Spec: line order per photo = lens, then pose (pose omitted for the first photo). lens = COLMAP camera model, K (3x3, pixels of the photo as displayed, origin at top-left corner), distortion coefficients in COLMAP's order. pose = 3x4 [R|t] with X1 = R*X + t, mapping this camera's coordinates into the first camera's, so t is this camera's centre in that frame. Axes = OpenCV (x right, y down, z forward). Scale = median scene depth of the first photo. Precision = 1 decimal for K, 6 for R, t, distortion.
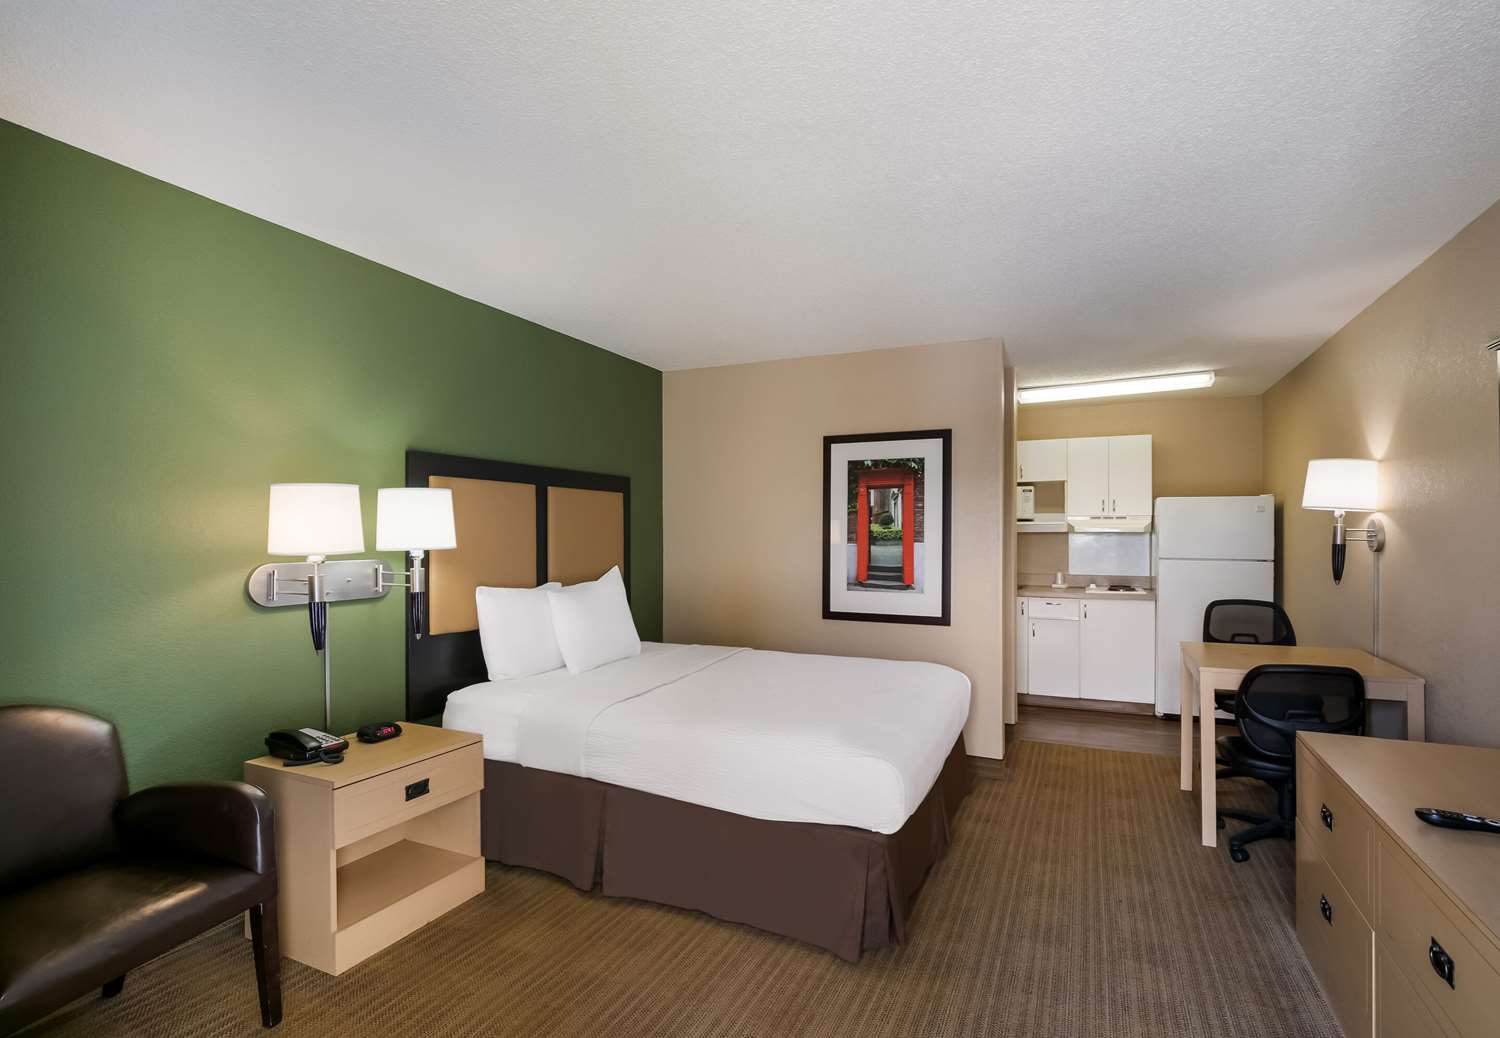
lens RADIAL K [[705.5, 0, 771.5], [0, 705.5, 537.5], [0, 0, 1]] dist [-0.004140, 0.000912]
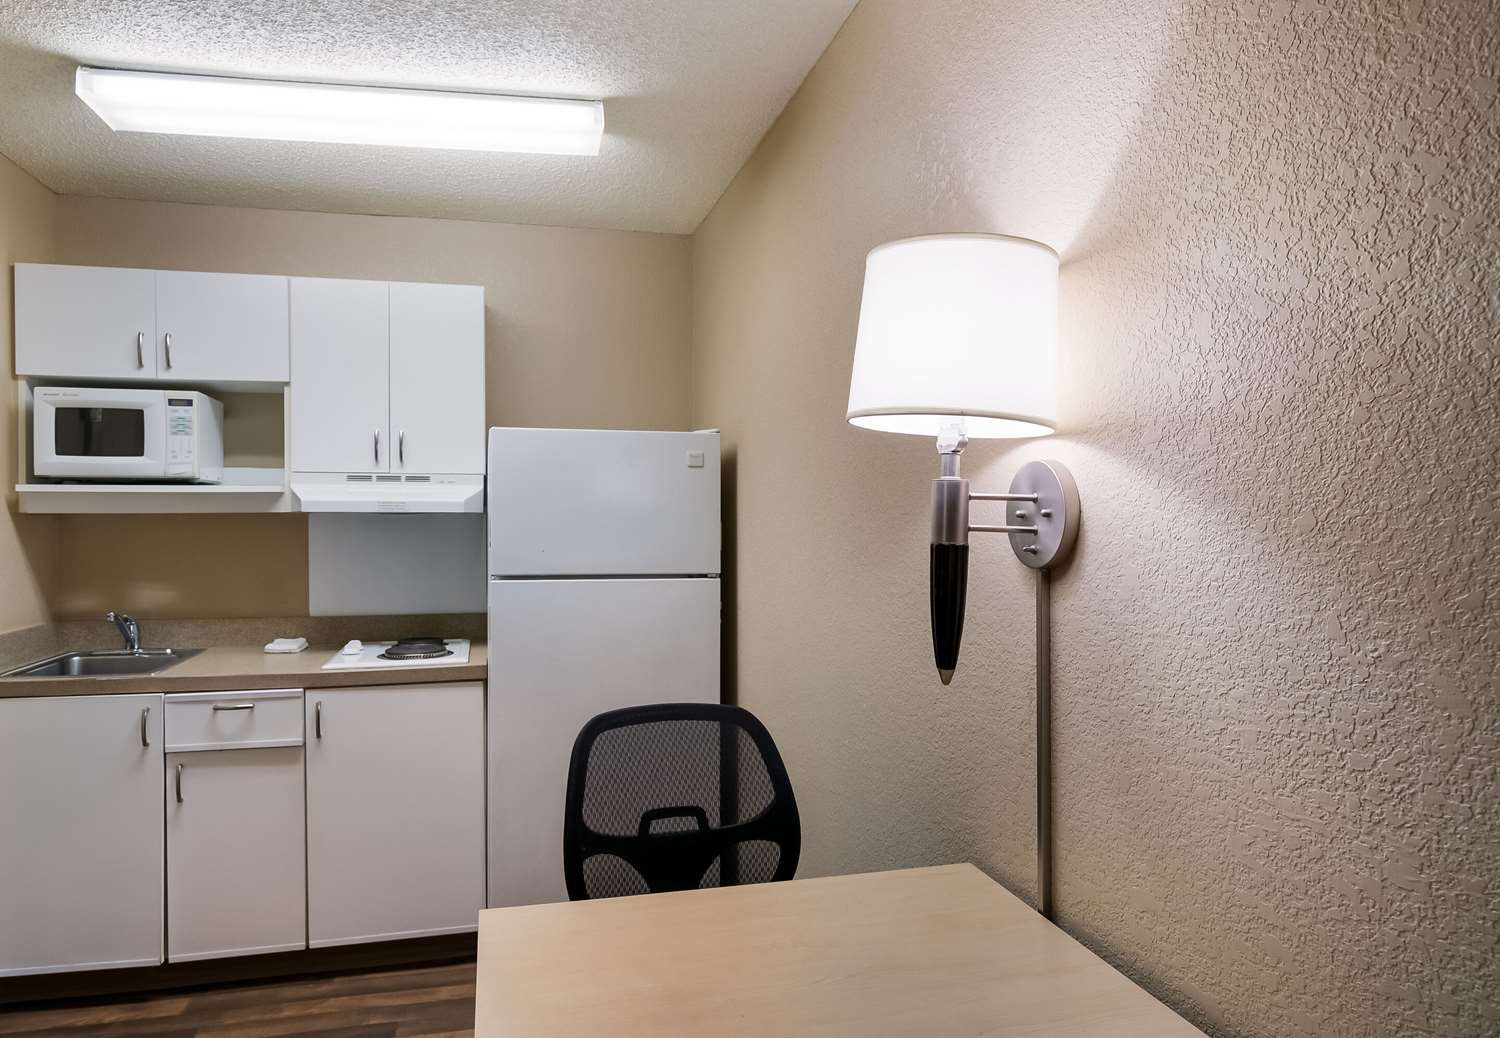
lens RADIAL K [[955.1, 0, 744.9], [0, 955.1, 521.0], [0, 0, 1]] dist [-0.009588, -0.002388]
pose [[0.773680, 0.000557, 0.633576, 0.393541], [0.003936, 0.999976, -0.005686, 0.001410], [-0.633564, 0.006893, 0.773660, 0.602190]]
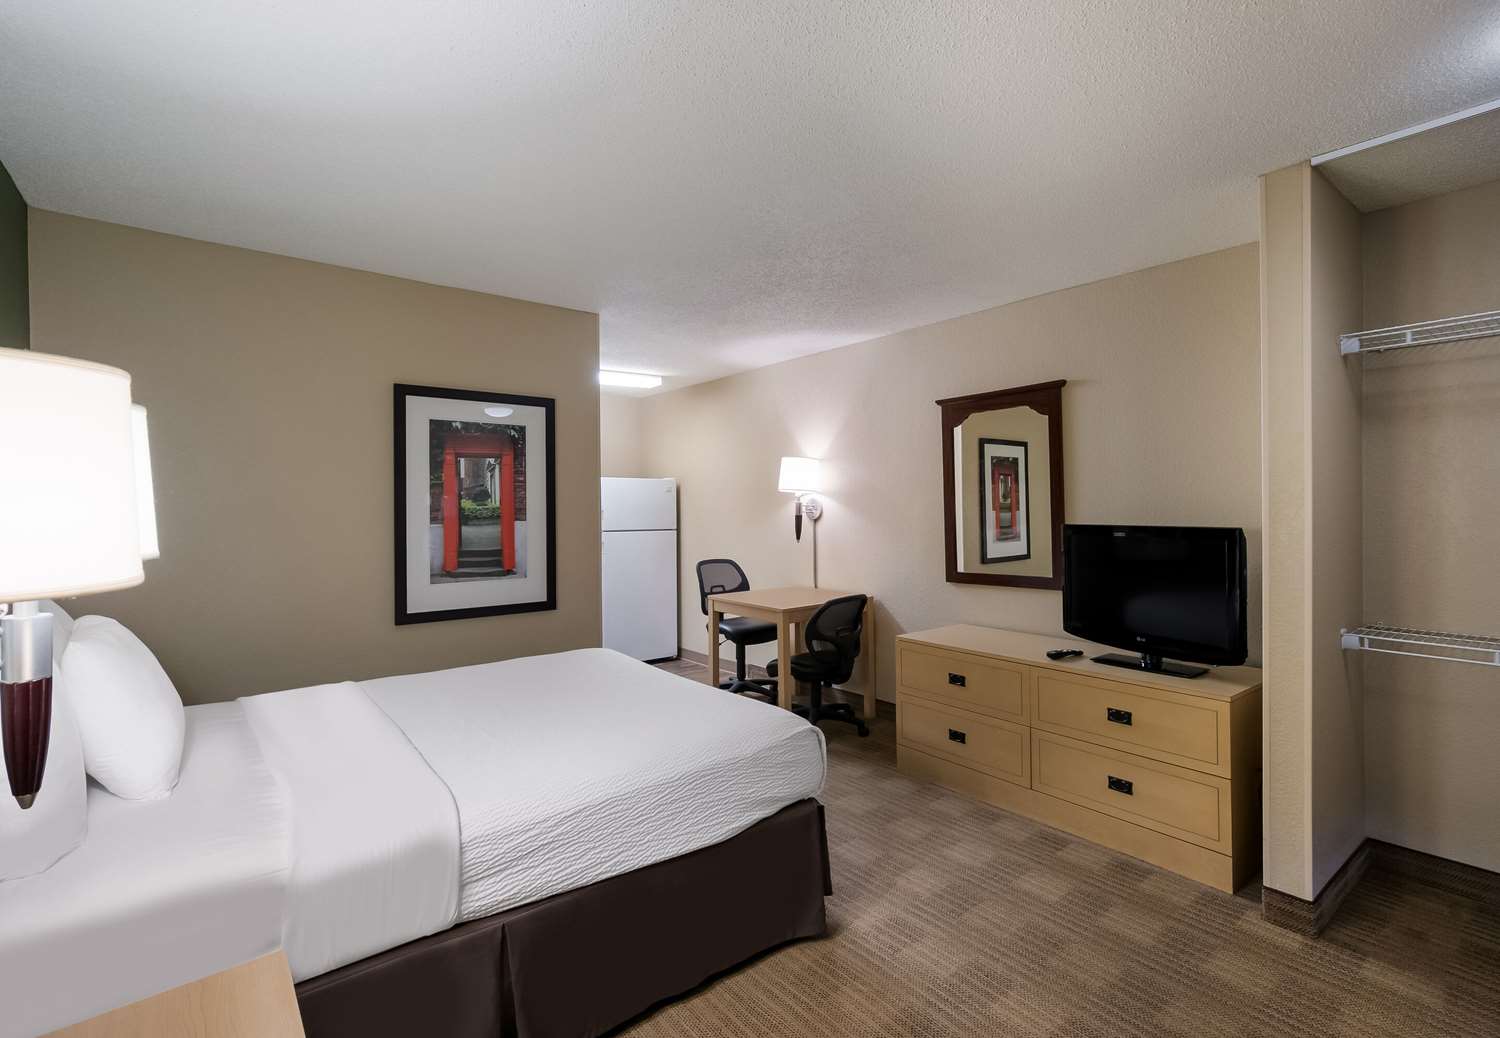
lens RADIAL K [[705.5, 0, 753.5], [0, 705.5, 507.6], [0, 0, 1]] dist [-0.004140, 0.000912]
pose [[0.458261, -0.004767, 0.888805, -0.443345], [0.014392, 0.999894, -0.002058, -0.003526], [-0.888701, 0.013734, 0.458281, 0.329110]]
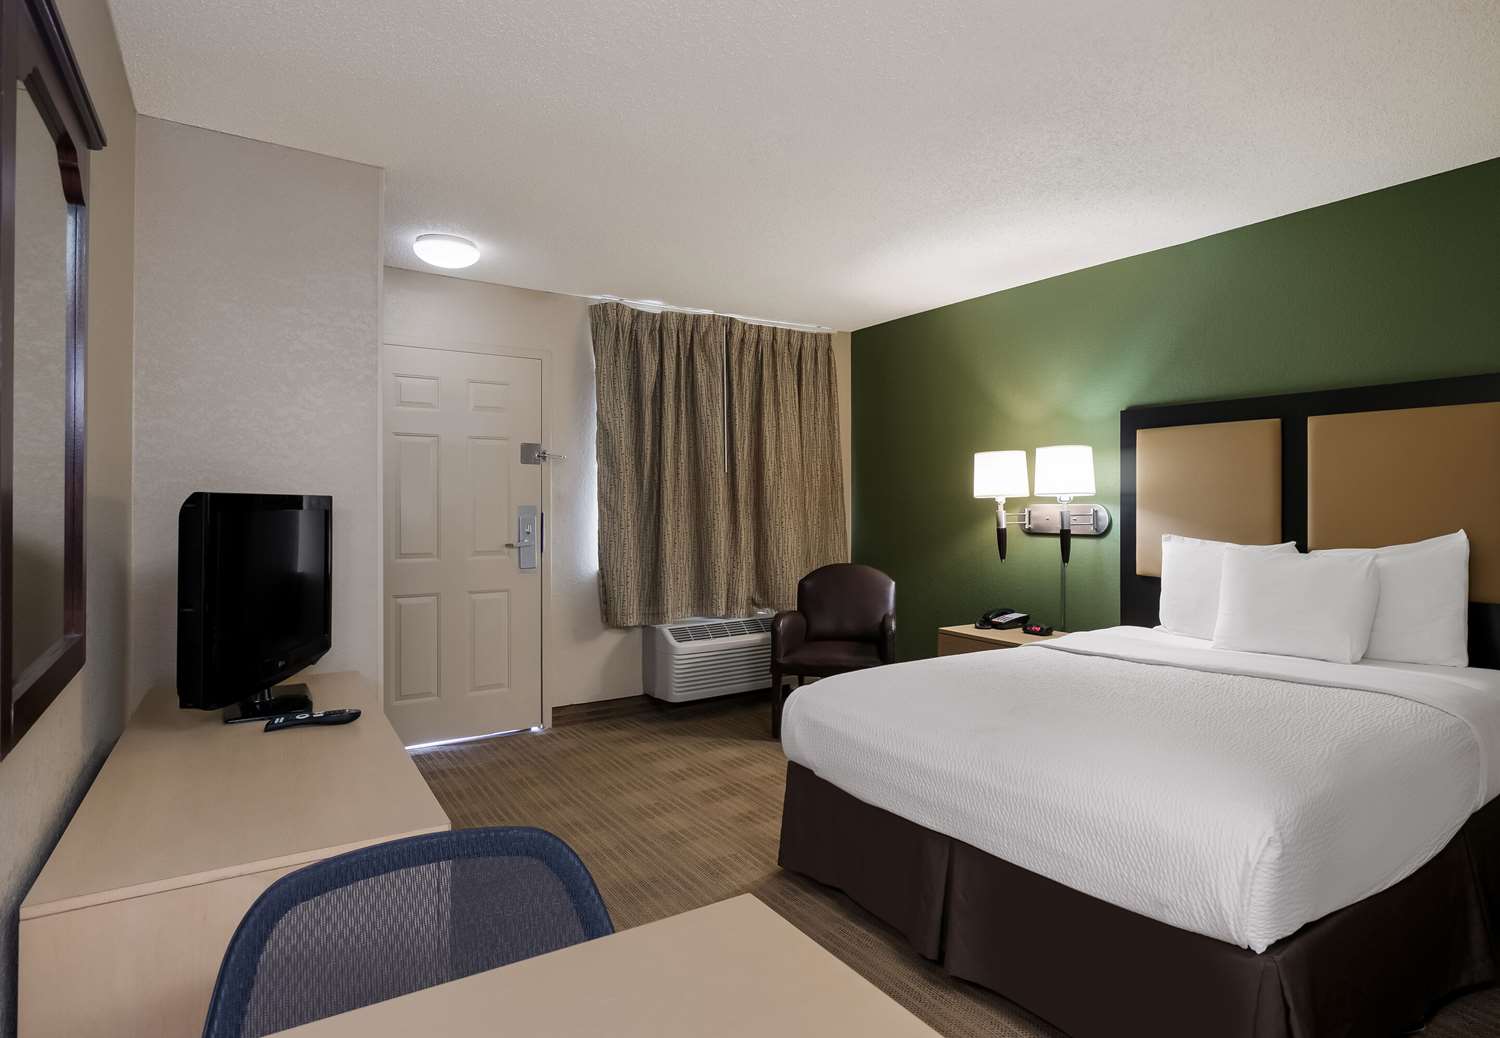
lens RADIAL K [[897.6, 0, 747.7], [0, 897.6, 512.5], [0, 0, 1]] dist [0.004131, 0.000456]
pose [[-0.541497, 0.016659, -0.840537, 0.760618], [0.004023, 0.999844, 0.017224, 0.011192], [0.840693, 0.005946, -0.541480, 0.921771]]
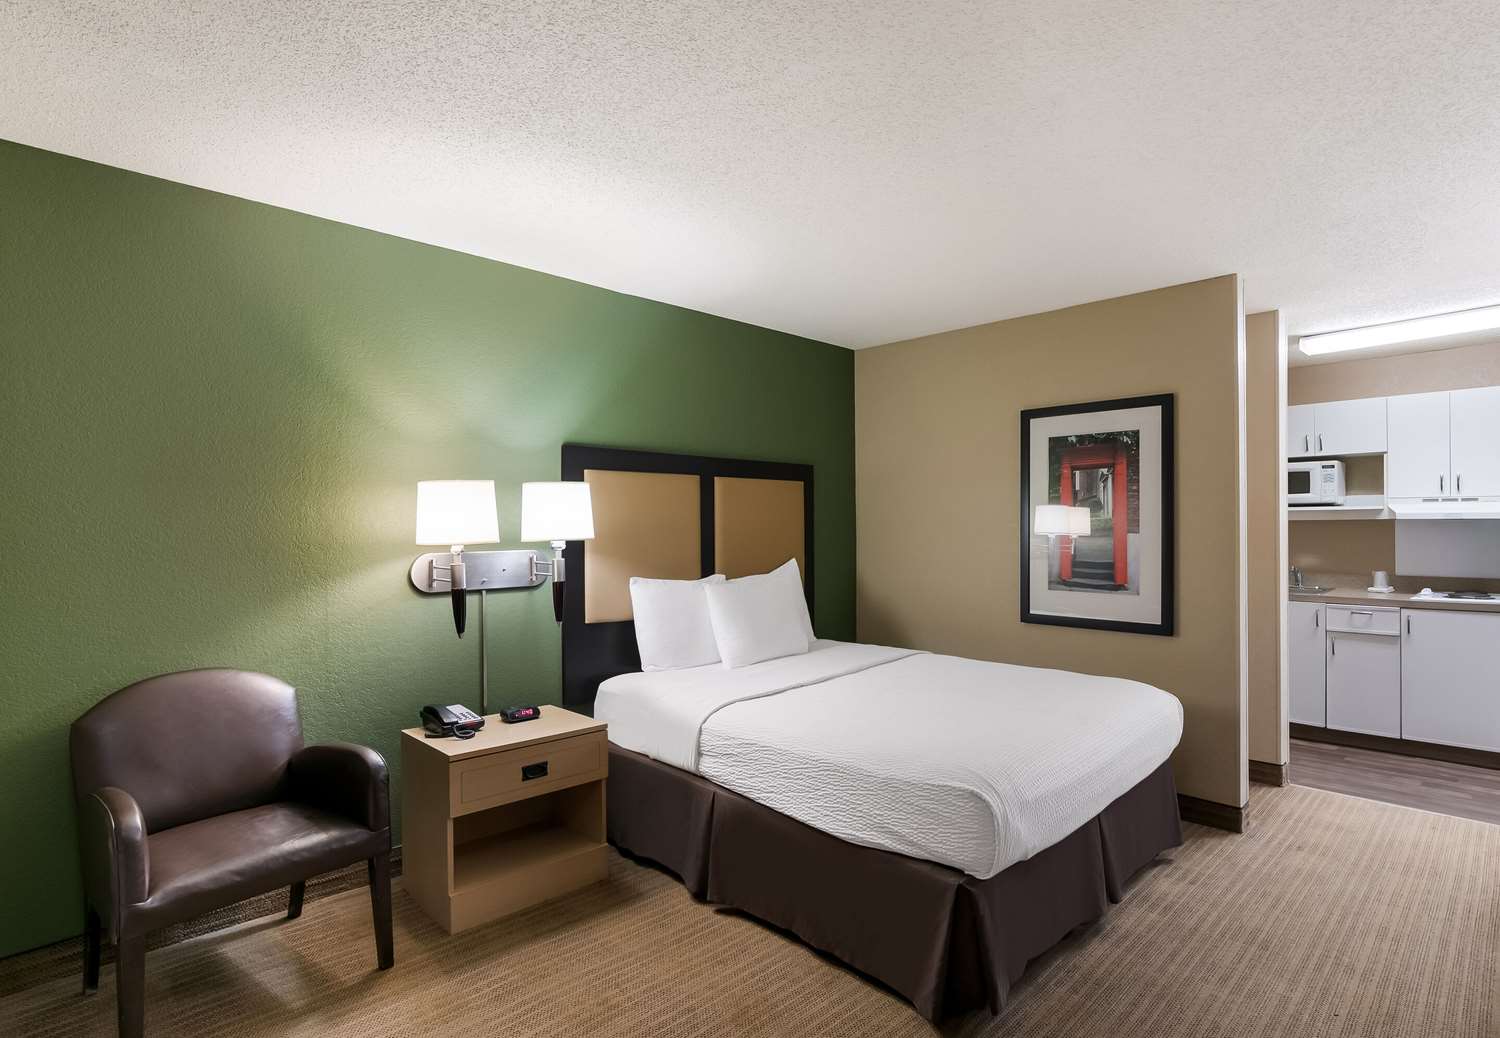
lens RADIAL K [[757.4, 0, 822.7], [0, 757.4, 530.6], [0, 0, 1]] dist [-0.009748, 0.000166]
pose [[0.945297, -0.002261, -0.326203, 0.153509], [0.003569, 0.999988, 0.003410, -0.000454], [0.326192, -0.004388, 0.945293, 0.047054]]
